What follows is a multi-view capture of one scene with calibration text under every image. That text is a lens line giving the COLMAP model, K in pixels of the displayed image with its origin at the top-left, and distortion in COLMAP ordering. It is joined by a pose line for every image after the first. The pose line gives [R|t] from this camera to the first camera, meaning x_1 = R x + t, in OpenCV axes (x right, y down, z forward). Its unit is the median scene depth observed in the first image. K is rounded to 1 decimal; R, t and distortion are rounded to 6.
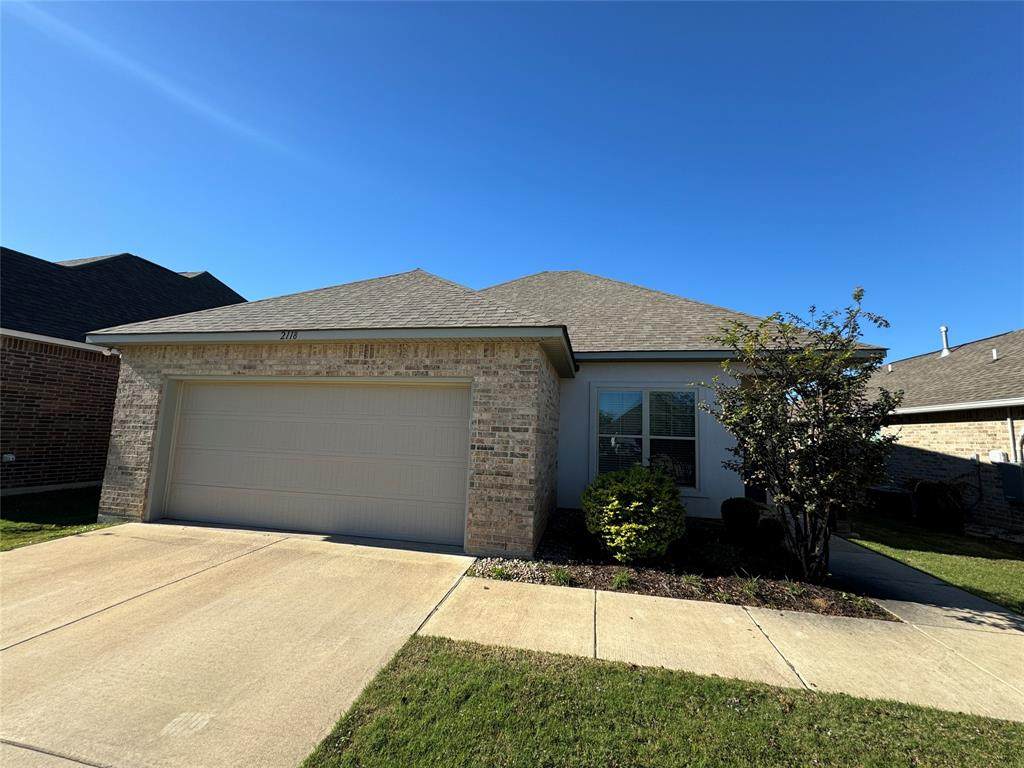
lens RADIAL K [[408.2, 0, 512.0], [0, 408.2, 384.0], [0, 0, 1]] dist [0.001355, 0.000327]
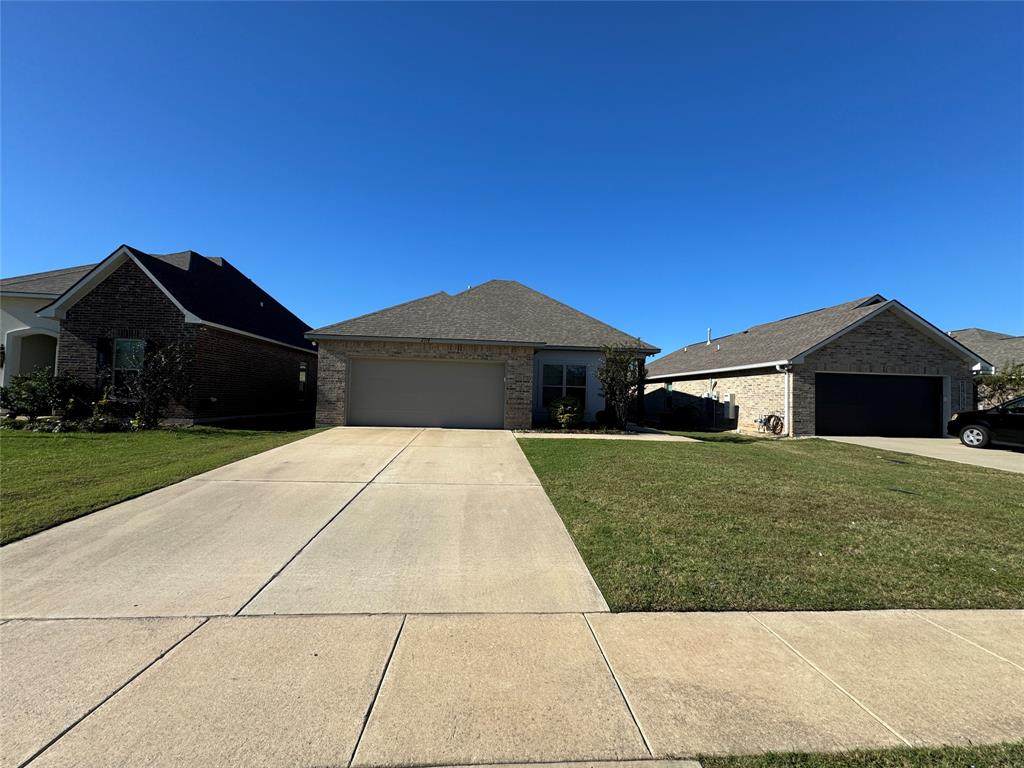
lens RADIAL K [[408.2, 0, 512.0], [0, 408.2, 384.0], [0, 0, 1]] dist [0.001355, 0.000327]
pose [[0.963183, -0.000520, 0.268847, -0.611022], [-0.025969, 0.995142, 0.094964, -0.093011], [-0.267590, -0.098450, 0.958490, -1.159683]]
